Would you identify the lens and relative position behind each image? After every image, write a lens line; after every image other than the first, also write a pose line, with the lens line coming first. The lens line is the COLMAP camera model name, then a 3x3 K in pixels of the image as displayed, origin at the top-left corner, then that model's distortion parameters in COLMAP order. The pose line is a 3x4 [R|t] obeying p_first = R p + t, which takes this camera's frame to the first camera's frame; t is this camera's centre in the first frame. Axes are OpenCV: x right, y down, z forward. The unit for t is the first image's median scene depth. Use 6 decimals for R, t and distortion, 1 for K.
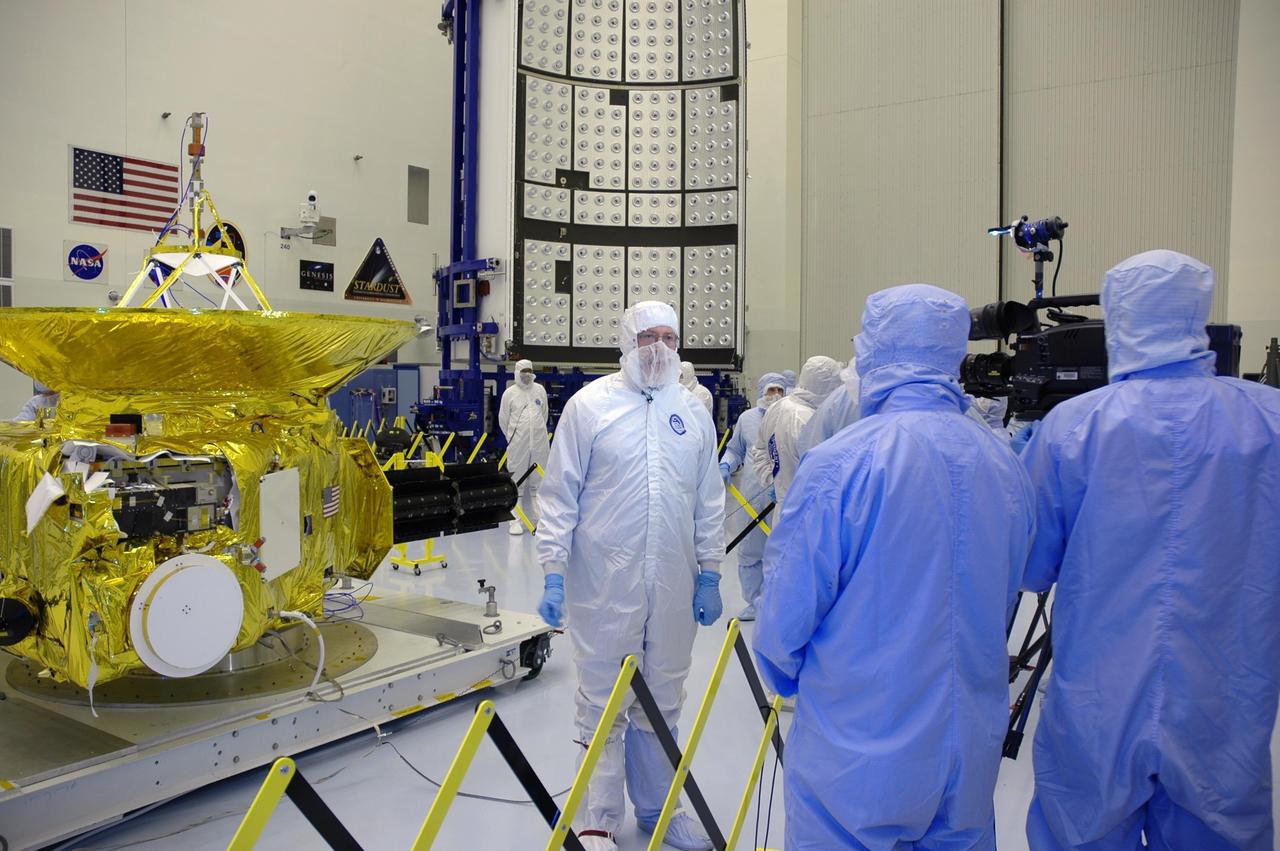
lens RADIAL K [[1002.2, 0, 637.5], [0, 1002.2, 439.5], [0, 0, 1]] dist [-0.169887, 0.171524]
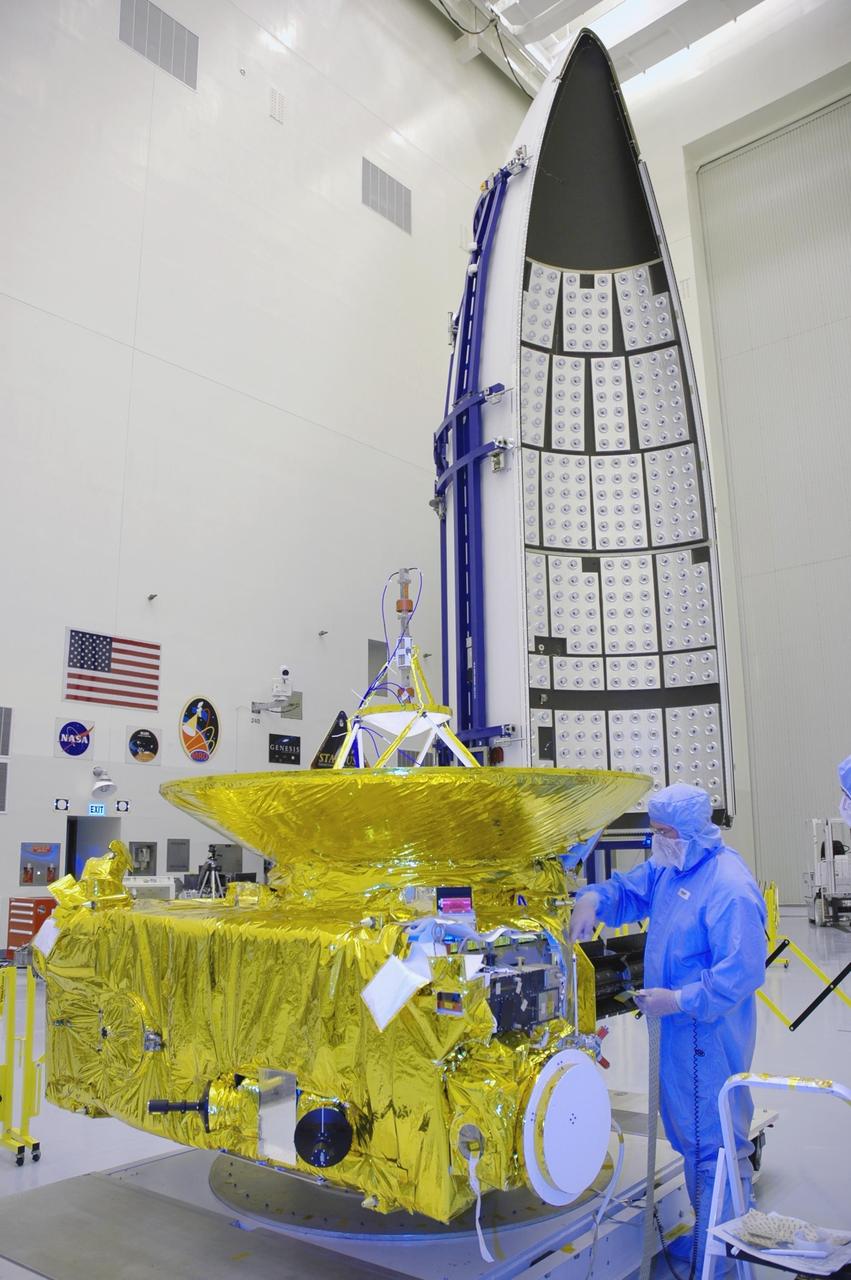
lens RADIAL K [[1002.2, 0, 449.2], [0, 1002.2, 645.4], [0, 0, 1]] dist [-0.169887, 0.171524]
pose [[0.995966, -0.043944, -0.078239, -0.088040], [0.022048, 0.964994, -0.261342, -0.000389], [0.086985, 0.258562, 0.962070, 0.015215]]
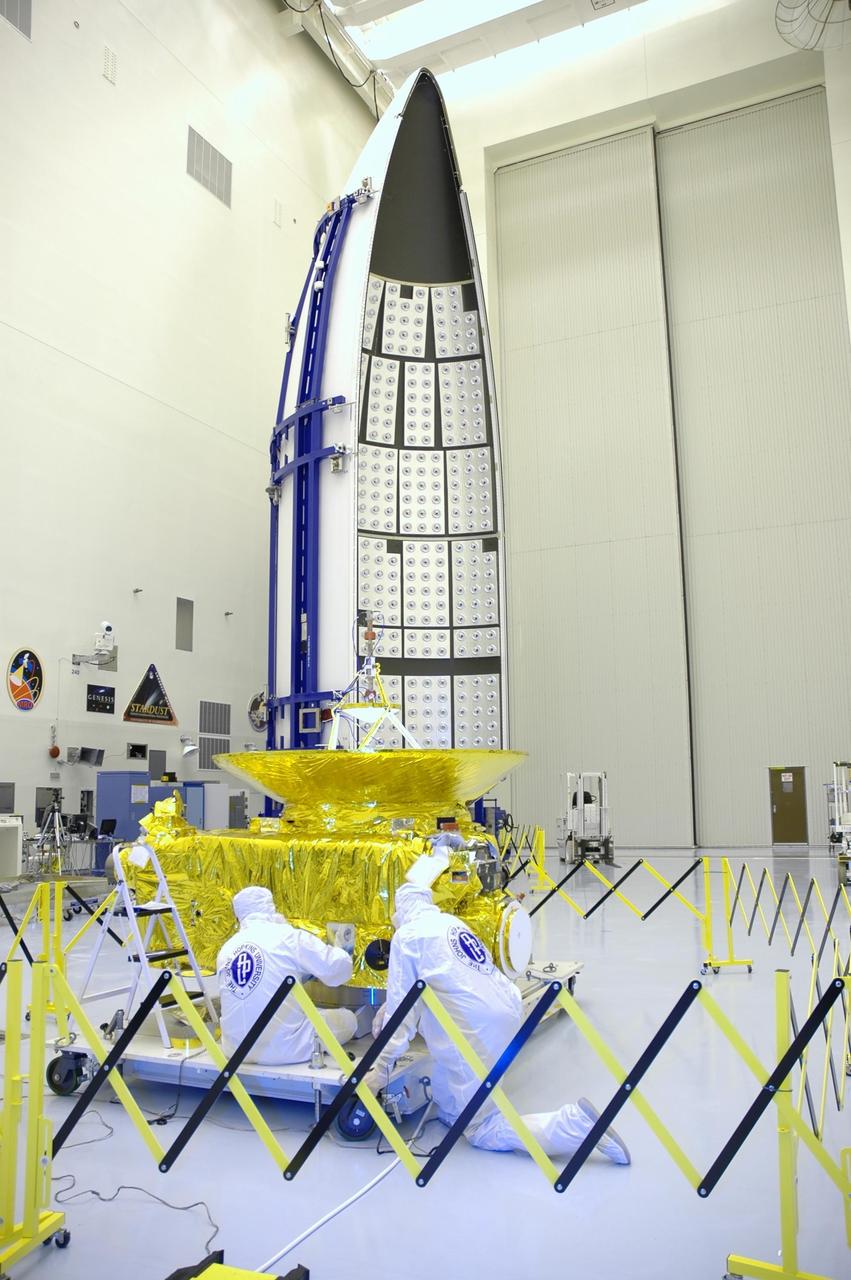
lens RADIAL K [[1002.2, 0, 449.2], [0, 1002.2, 645.4], [0, 0, 1]] dist [-0.169887, 0.171524]
pose [[0.985577, 0.000909, 0.169223, -0.155153], [0.033802, 0.978776, -0.202126, 0.005569], [-0.165815, 0.204931, 0.964629, -0.121088]]
